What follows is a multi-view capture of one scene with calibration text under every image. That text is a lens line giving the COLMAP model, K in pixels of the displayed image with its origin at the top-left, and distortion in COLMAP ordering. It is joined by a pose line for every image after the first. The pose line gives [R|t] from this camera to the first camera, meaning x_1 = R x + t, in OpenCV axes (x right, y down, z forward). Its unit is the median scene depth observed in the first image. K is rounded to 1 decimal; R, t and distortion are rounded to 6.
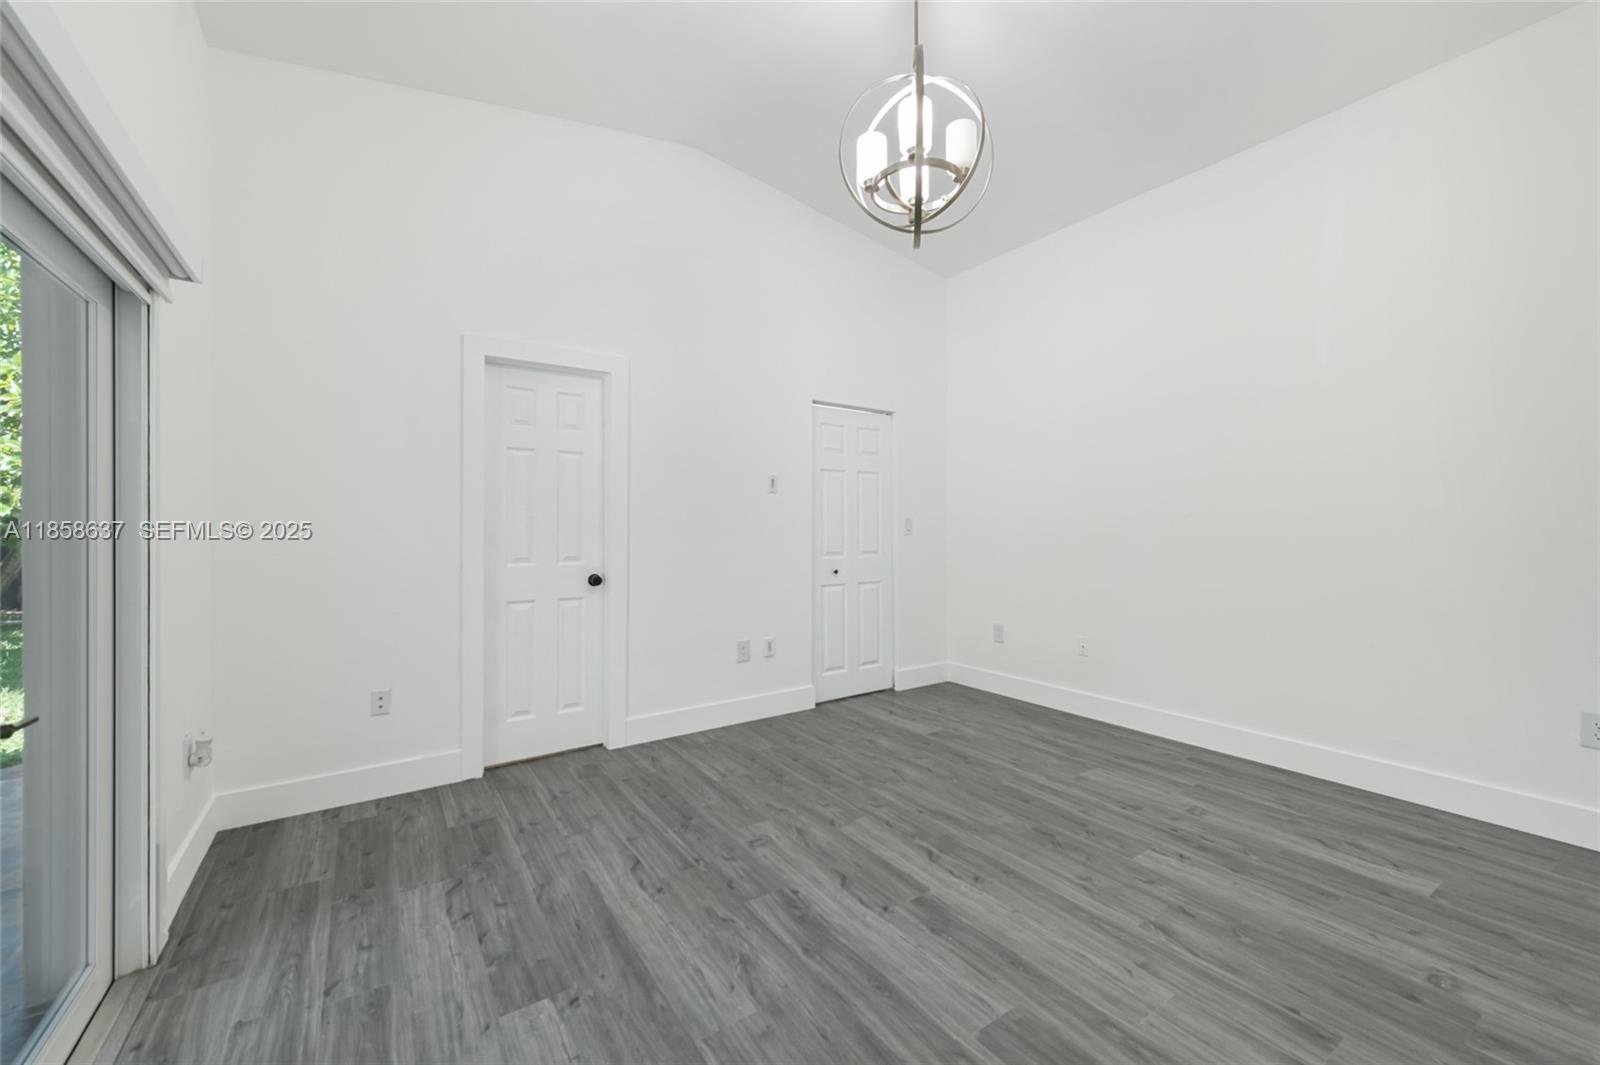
lens RADIAL K [[629.7, 0, 804.2], [0, 629.7, 527.8], [0, 0, 1]] dist [0.006875, -0.000845]
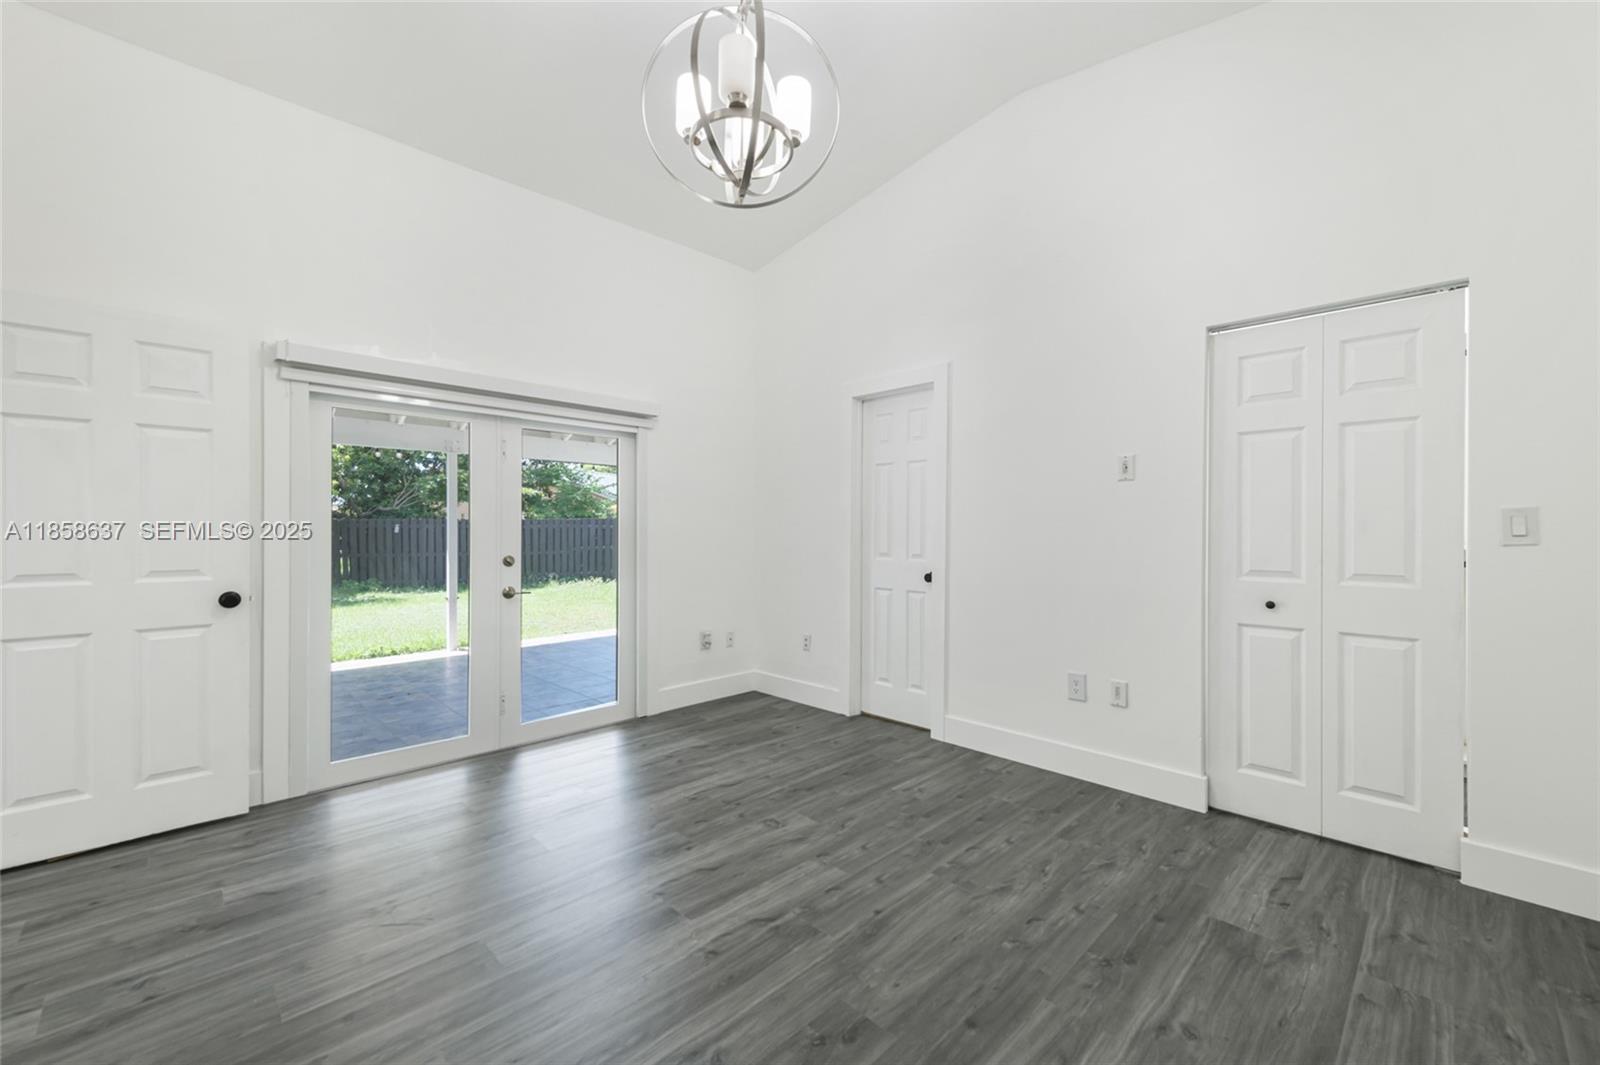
lens RADIAL K [[629.7, 0, 807.9], [0, 629.7, 531.2], [0, 0, 1]] dist [0.006875, -0.000845]
pose [[0.191551, 0.011463, -0.981416, 0.821925], [0.004171, 0.999913, 0.012493, -0.012127], [0.981474, -0.006486, 0.191486, 0.708889]]
